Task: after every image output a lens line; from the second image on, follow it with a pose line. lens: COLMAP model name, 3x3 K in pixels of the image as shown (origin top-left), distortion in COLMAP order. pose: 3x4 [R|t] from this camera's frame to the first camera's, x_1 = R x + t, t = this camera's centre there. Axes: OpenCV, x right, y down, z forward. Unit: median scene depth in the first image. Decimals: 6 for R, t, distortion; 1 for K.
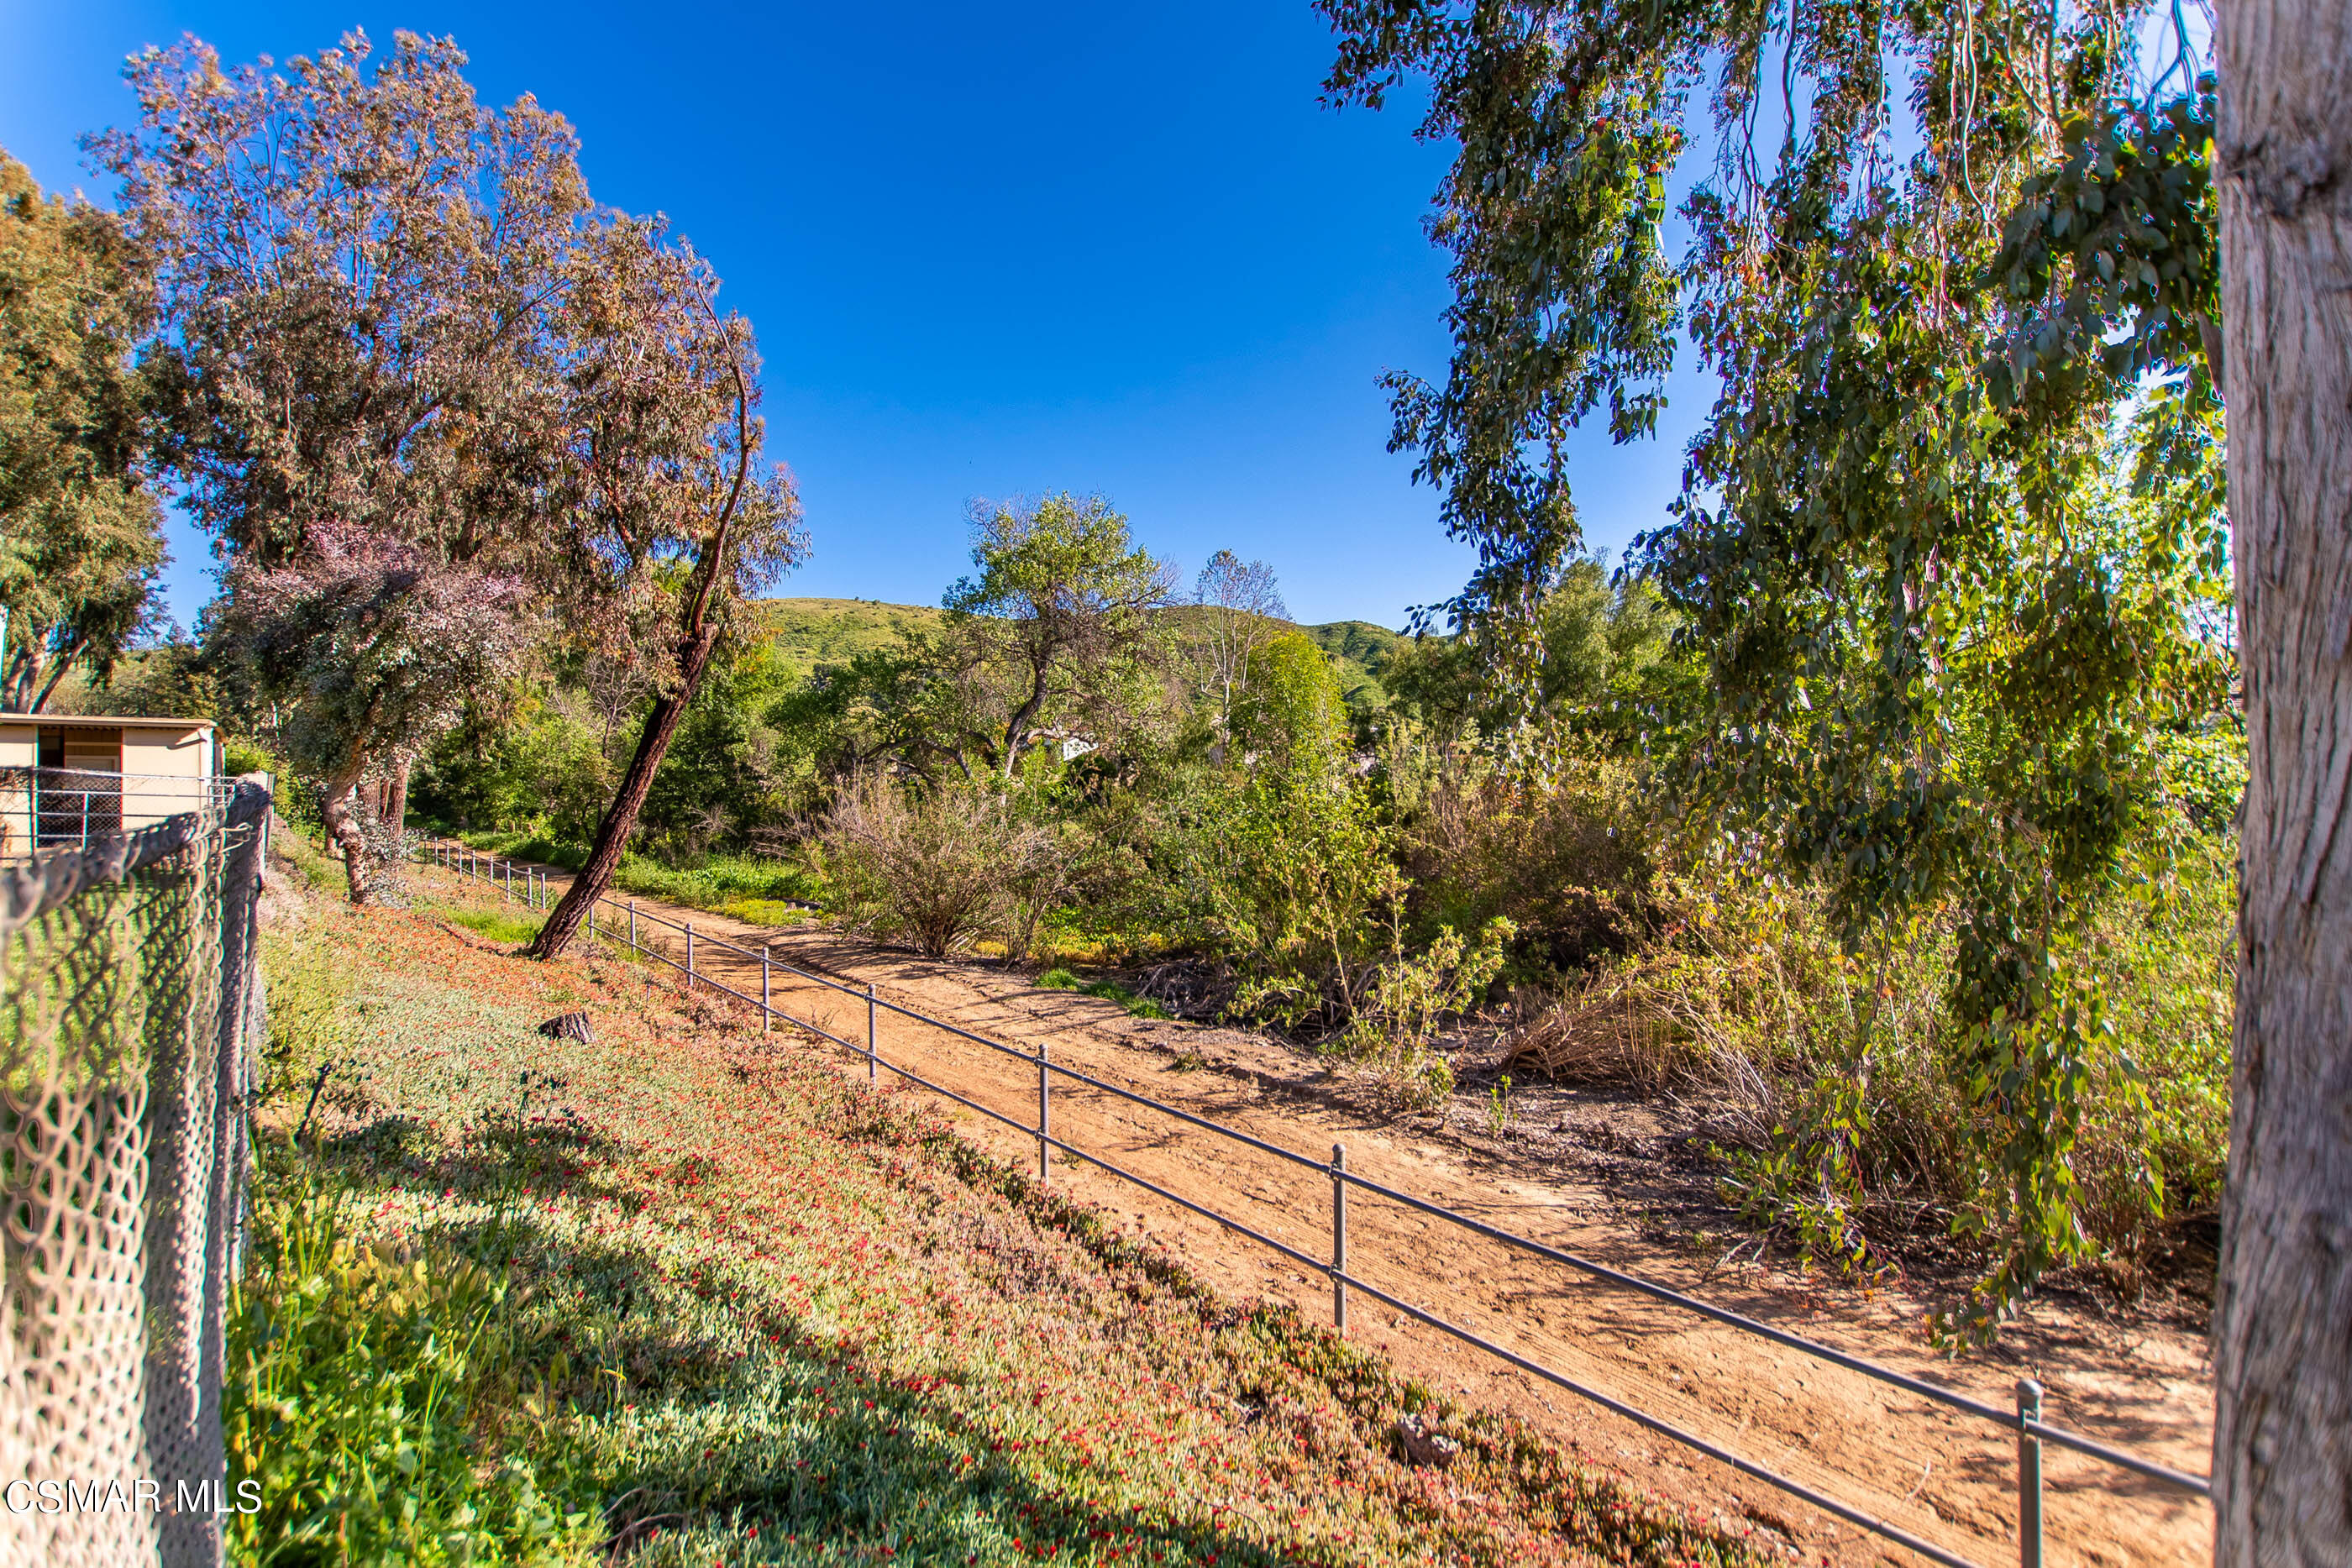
lens RADIAL K [[1069.5, 0, 1176.0], [0, 1069.5, 784.0], [0, 0, 1]] dist [0.005064, 0.000411]
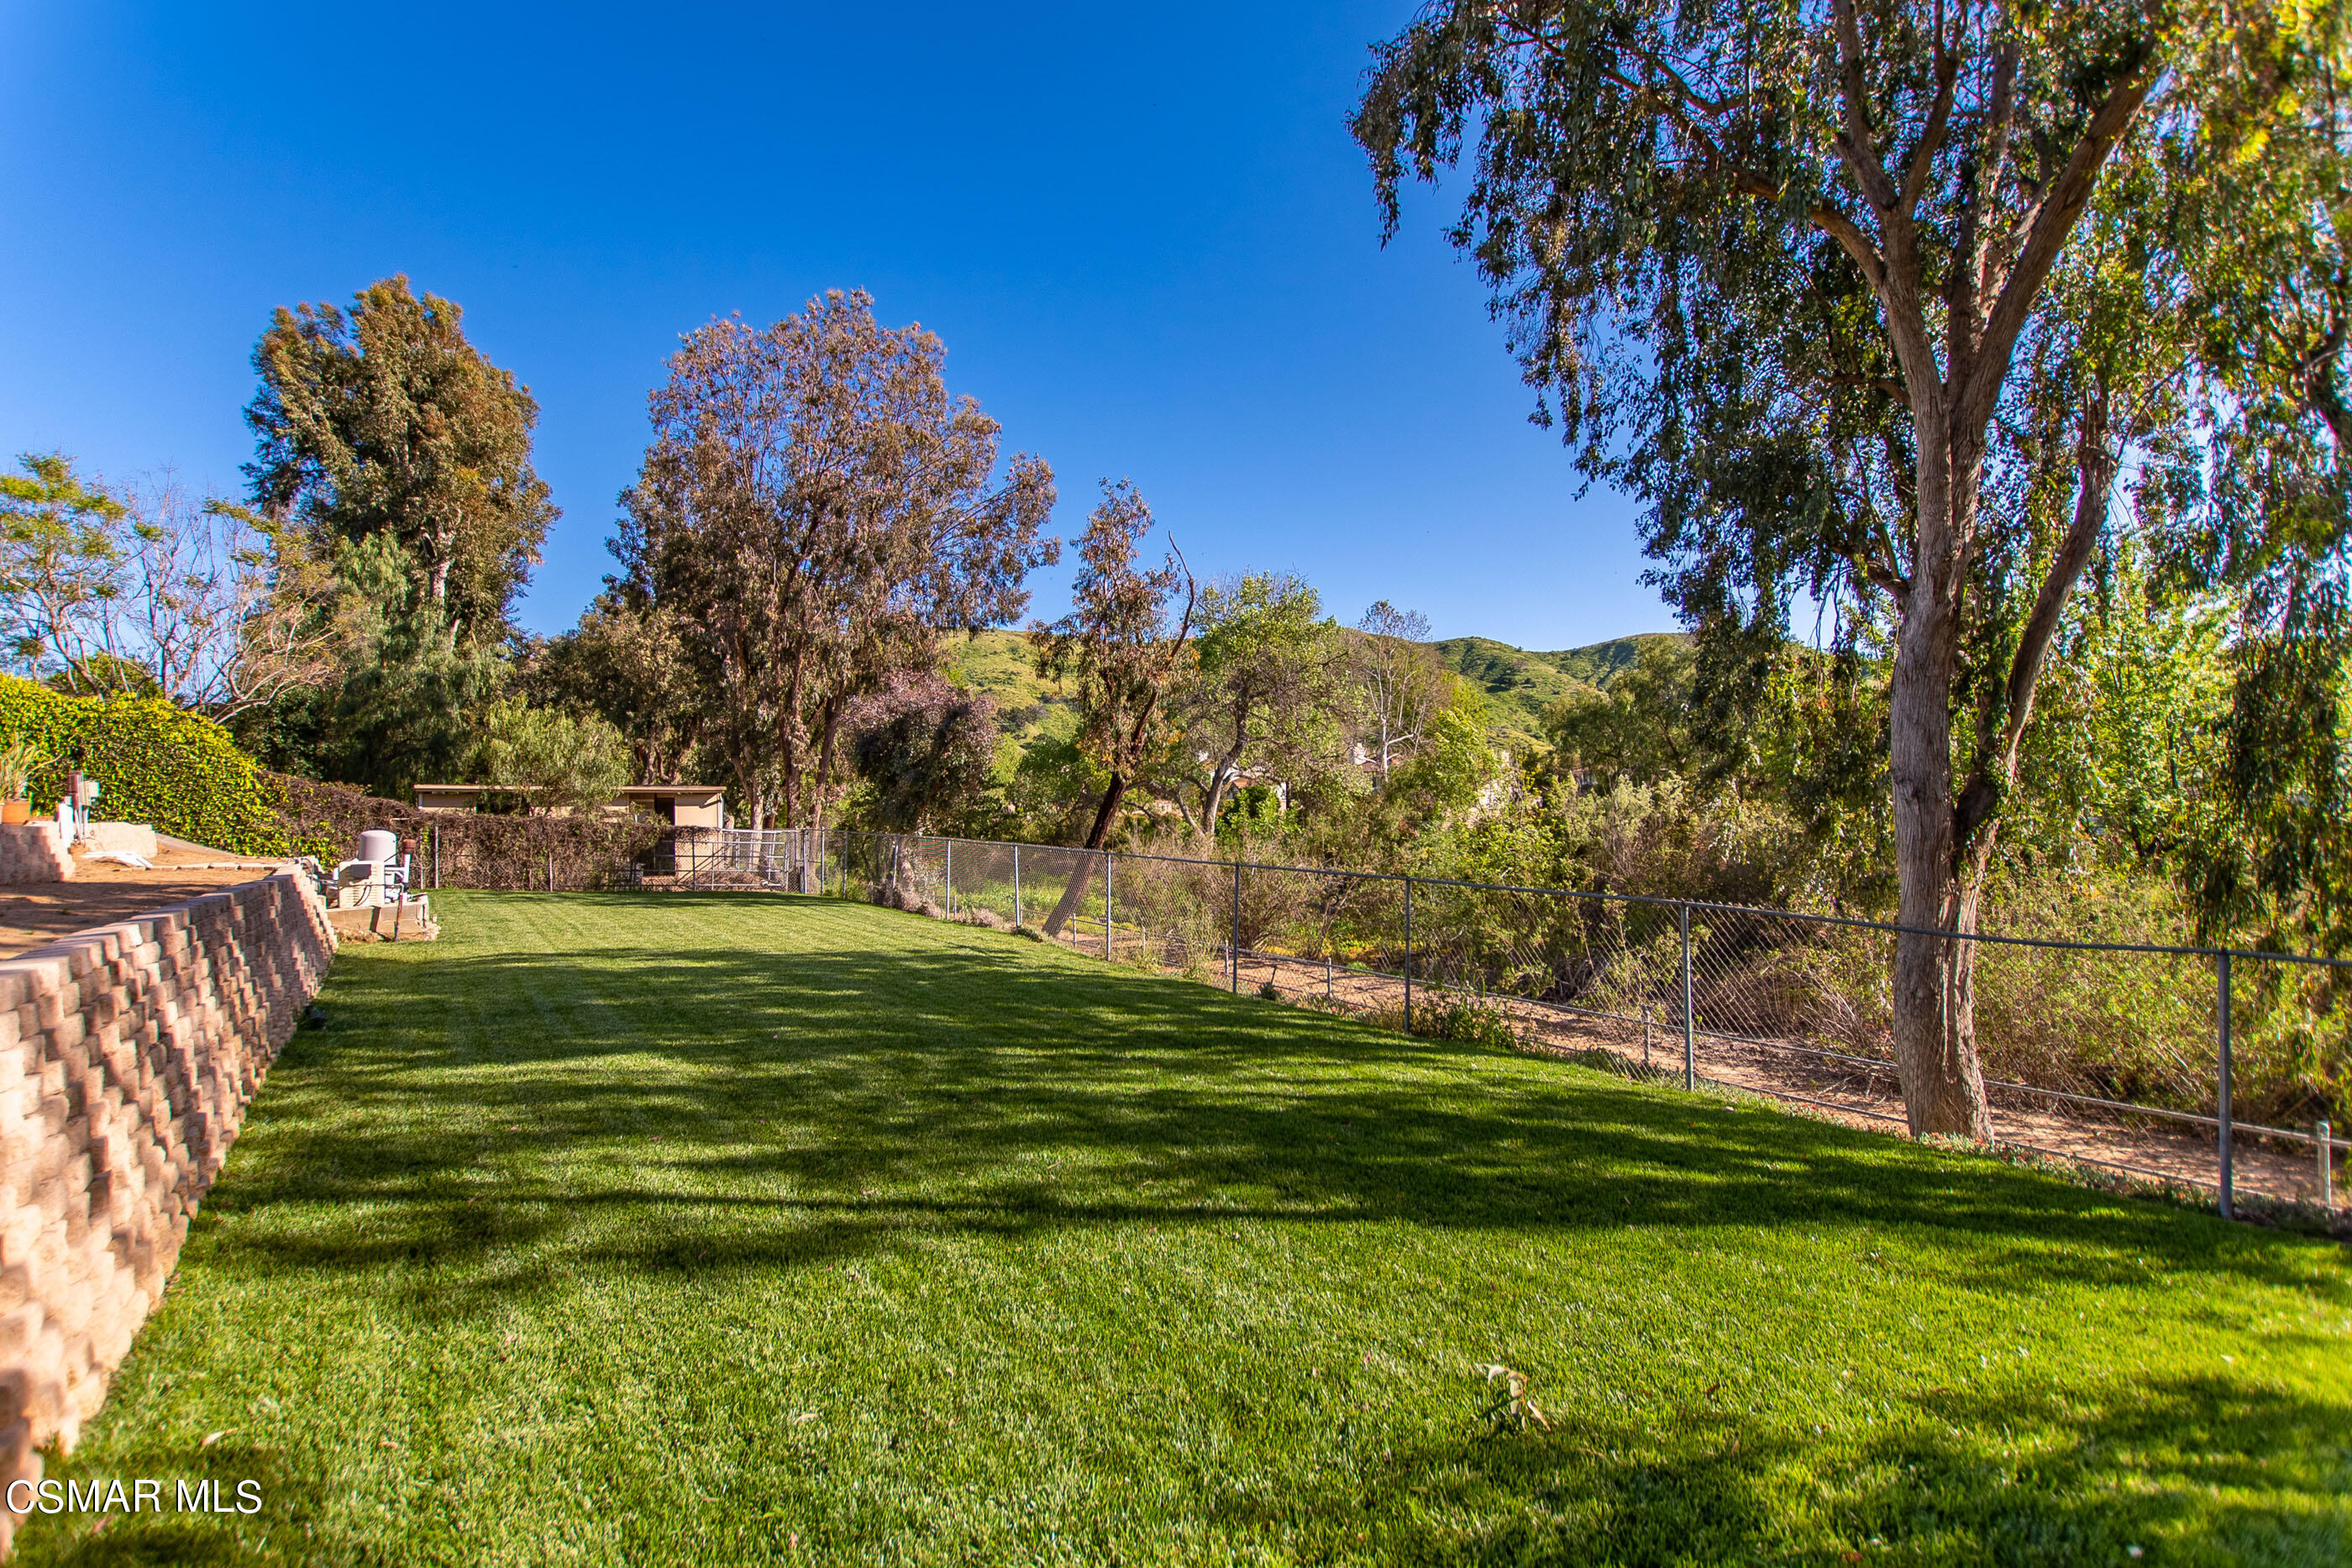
lens RADIAL K [[1089.9, 0, 1178.5], [0, 1089.9, 799.7], [0, 0, 1]] dist [0.006161, 0.000216]
pose [[0.995531, -0.008069, -0.094094, -0.246635], [0.007703, 0.999961, -0.004260, -0.047918], [0.094124, 0.003517, 0.995554, -0.570687]]
